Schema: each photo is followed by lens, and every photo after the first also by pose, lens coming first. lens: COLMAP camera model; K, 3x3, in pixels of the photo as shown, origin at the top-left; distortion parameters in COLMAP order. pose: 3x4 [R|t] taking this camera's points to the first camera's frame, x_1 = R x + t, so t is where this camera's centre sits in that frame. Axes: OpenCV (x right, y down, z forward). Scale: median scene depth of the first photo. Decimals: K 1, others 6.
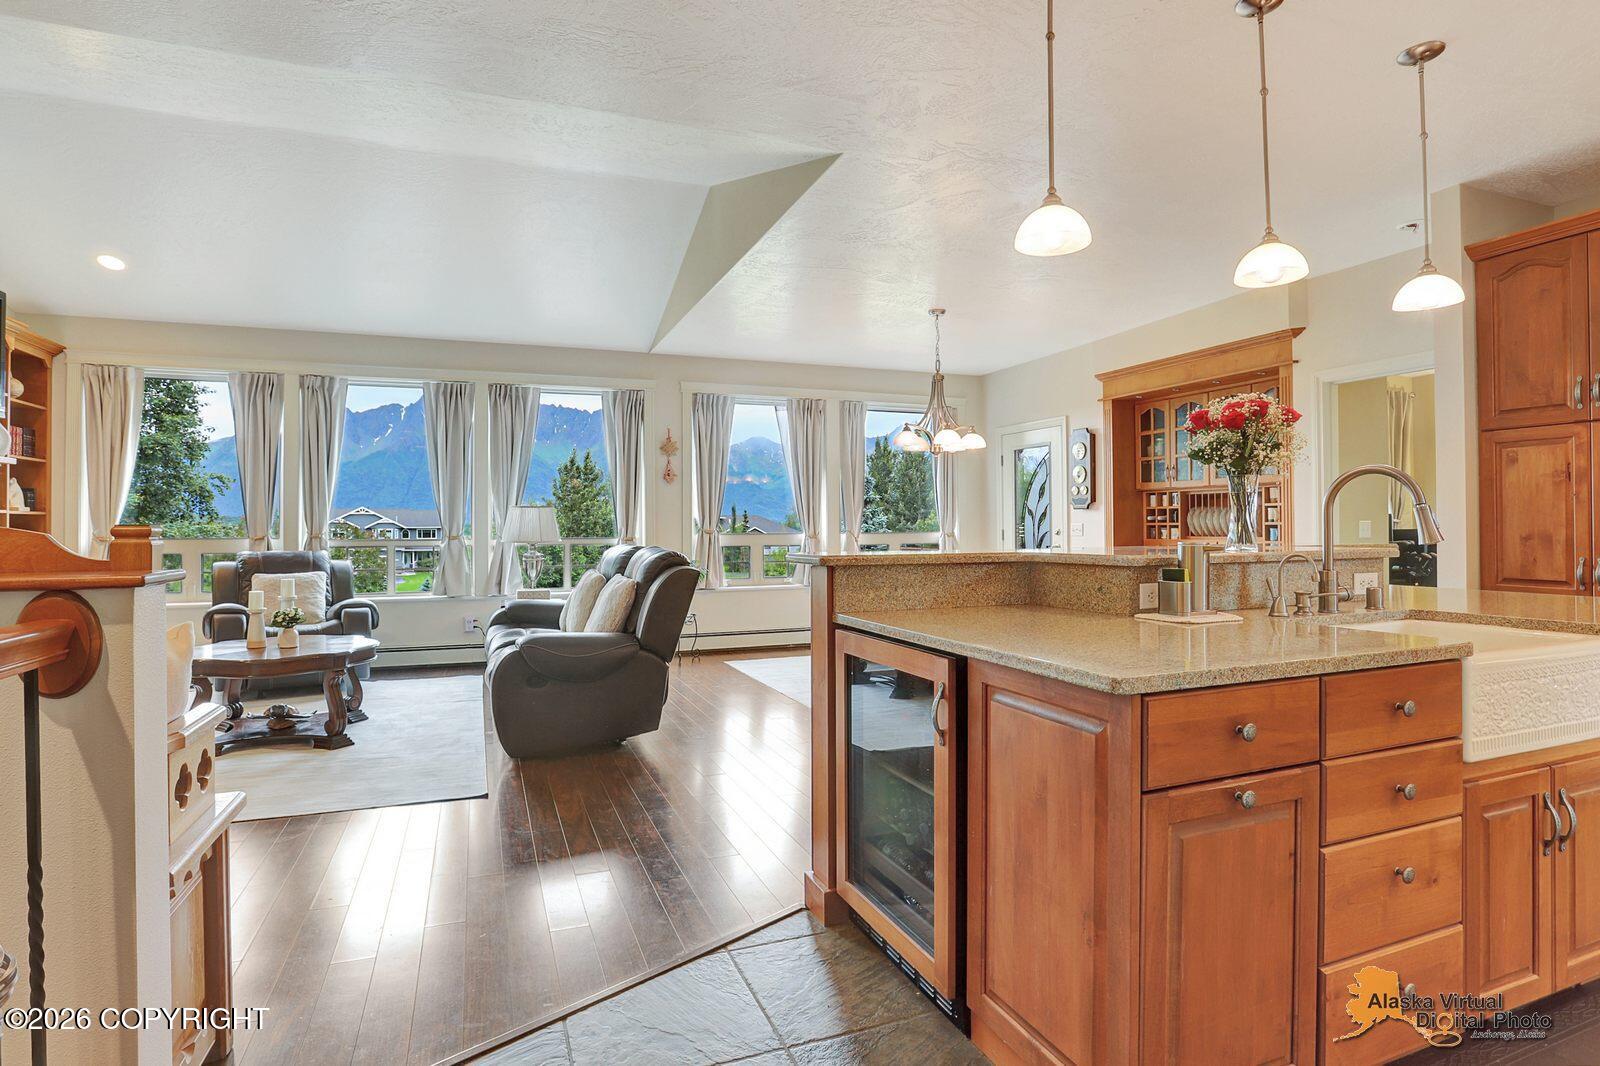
lens RADIAL K [[811.7, 0, 800.0], [0, 811.7, 533.0], [0, 0, 1]] dist [-0.000171, -0.000040]
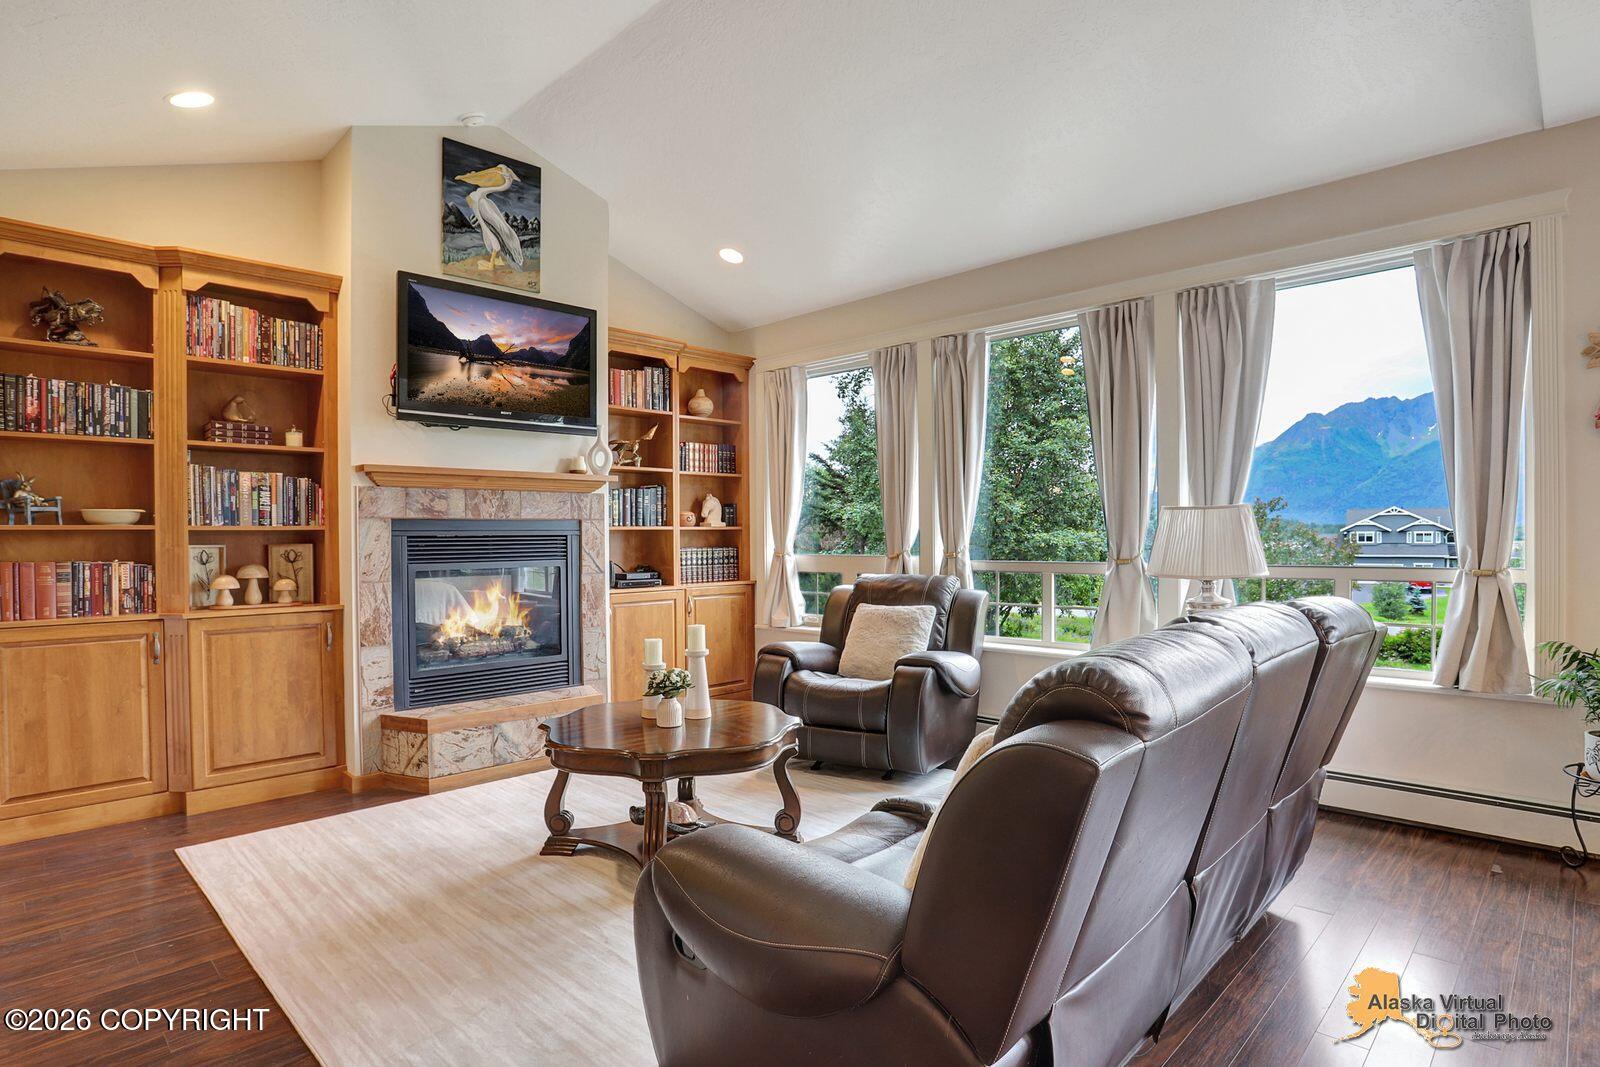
lens RADIAL K [[850.2, 0, 800.0], [0, 850.2, 533.5], [0, 0, 1]] dist [-0.042527, 0.000222]
pose [[0.418971, -0.000857, -0.907999, 0.040989], [-0.001135, 0.999998, -0.001468, -0.013447], [0.907999, 0.001645, 0.418969, 0.523653]]
